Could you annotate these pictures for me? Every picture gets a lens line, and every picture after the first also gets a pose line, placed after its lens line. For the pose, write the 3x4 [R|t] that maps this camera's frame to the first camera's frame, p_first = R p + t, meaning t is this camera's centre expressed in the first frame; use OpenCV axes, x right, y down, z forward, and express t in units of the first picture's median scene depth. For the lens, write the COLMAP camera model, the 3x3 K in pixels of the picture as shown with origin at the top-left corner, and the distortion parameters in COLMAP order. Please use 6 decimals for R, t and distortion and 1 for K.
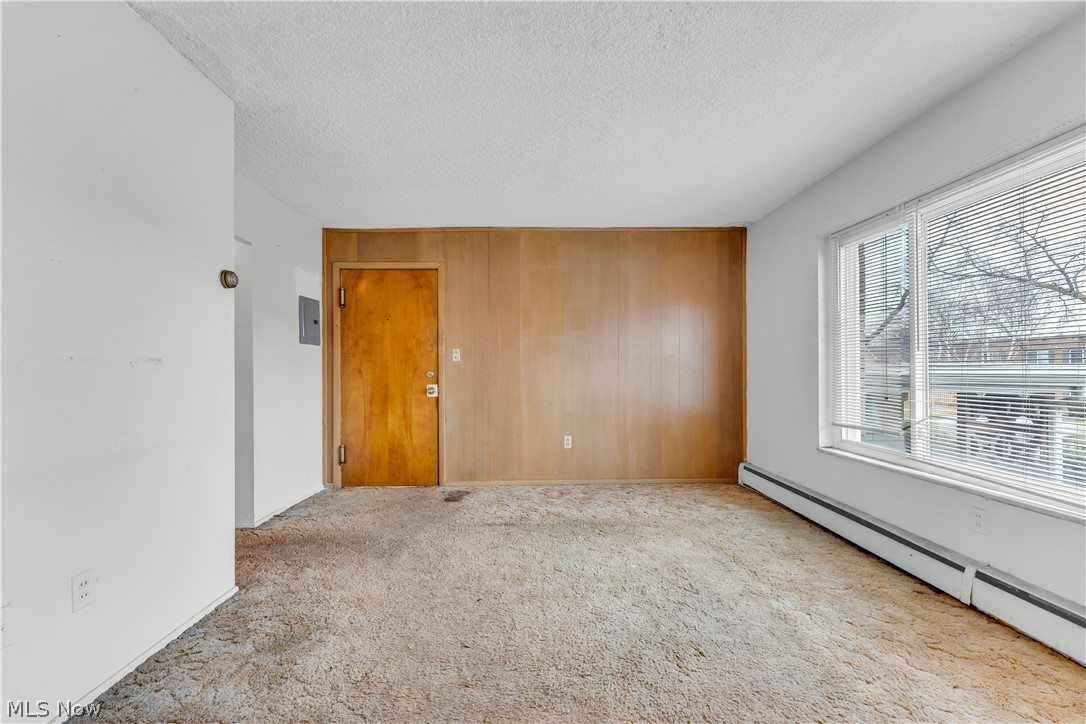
lens RADIAL K [[436.0, 0, 535.2], [0, 436.0, 370.4], [0, 0, 1]] dist [-0.000820, -0.000301]
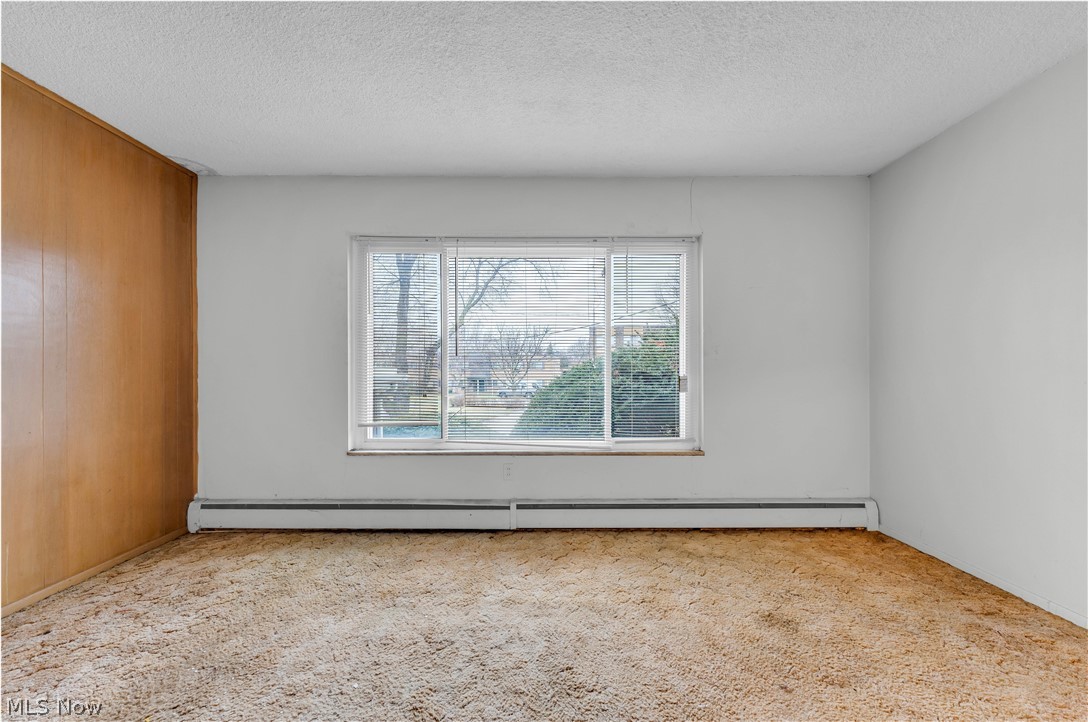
lens RADIAL K [[437.0, 0, 533.8], [0, 437.0, 370.4], [0, 0, 1]] dist [0.002885, 0.000173]
pose [[0.015193, 0.004884, 0.999873, -0.236133], [0.001999, 0.999986, -0.004915, 0.001625], [-0.999883, 0.002074, 0.015183, 0.433490]]
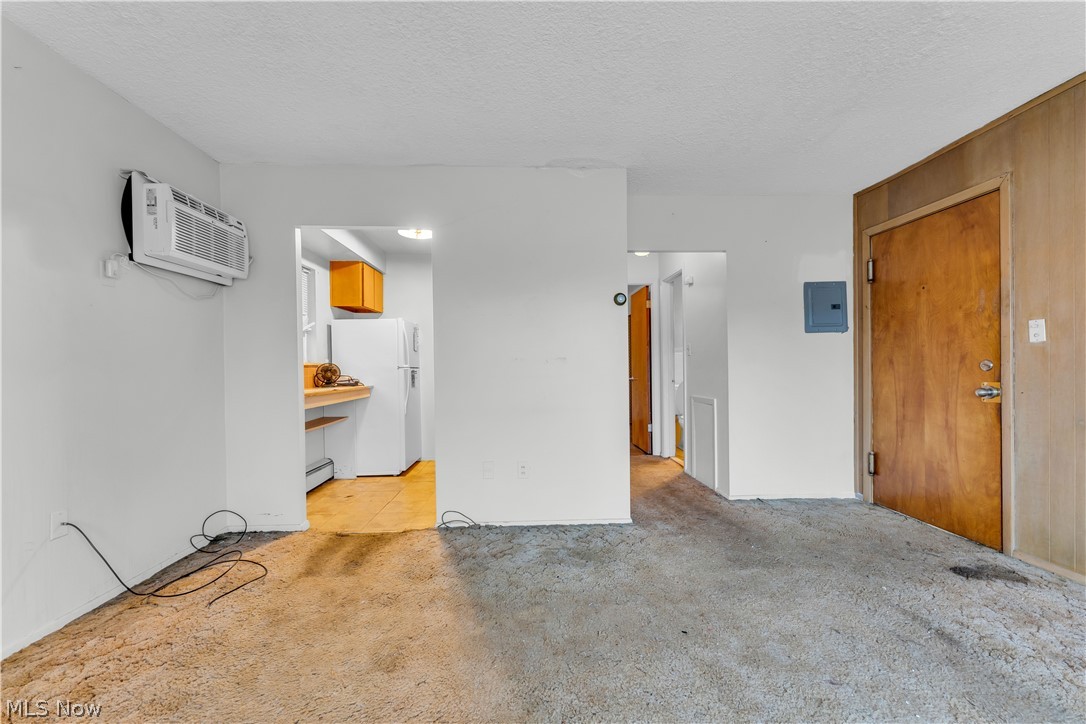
lens RADIAL K [[436.0, 0, 535.2], [0, 436.0, 370.4], [0, 0, 1]] dist [-0.000820, -0.000301]
pose [[0.019705, 0.014049, -0.999707, 0.359707], [0.012336, 0.999822, 0.014294, -0.000705], [0.999730, -0.012614, 0.019529, 0.352939]]
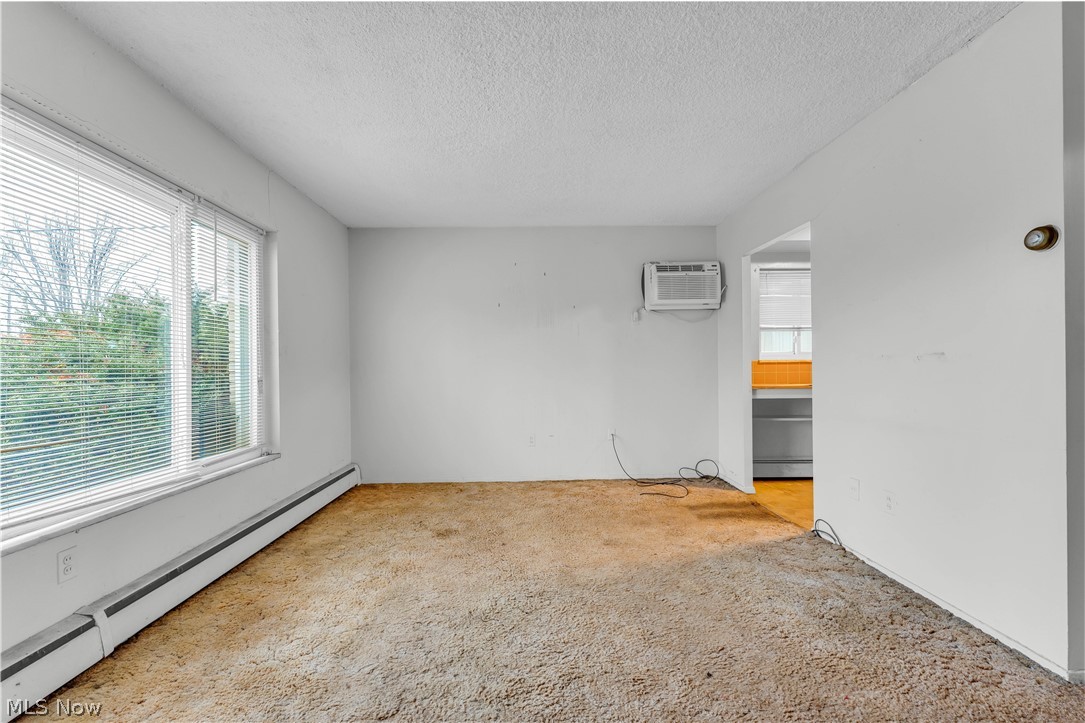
lens RADIAL K [[431.0, 0, 542.8], [0, 431.0, 369.2], [0, 0, 1]] dist [0.001171, 0.000102]
pose [[-0.999760, 0.014137, -0.016728, 0.079406], [0.014079, 0.999895, 0.003543, -0.000588], [0.016777, 0.003307, -0.999854, 0.877946]]
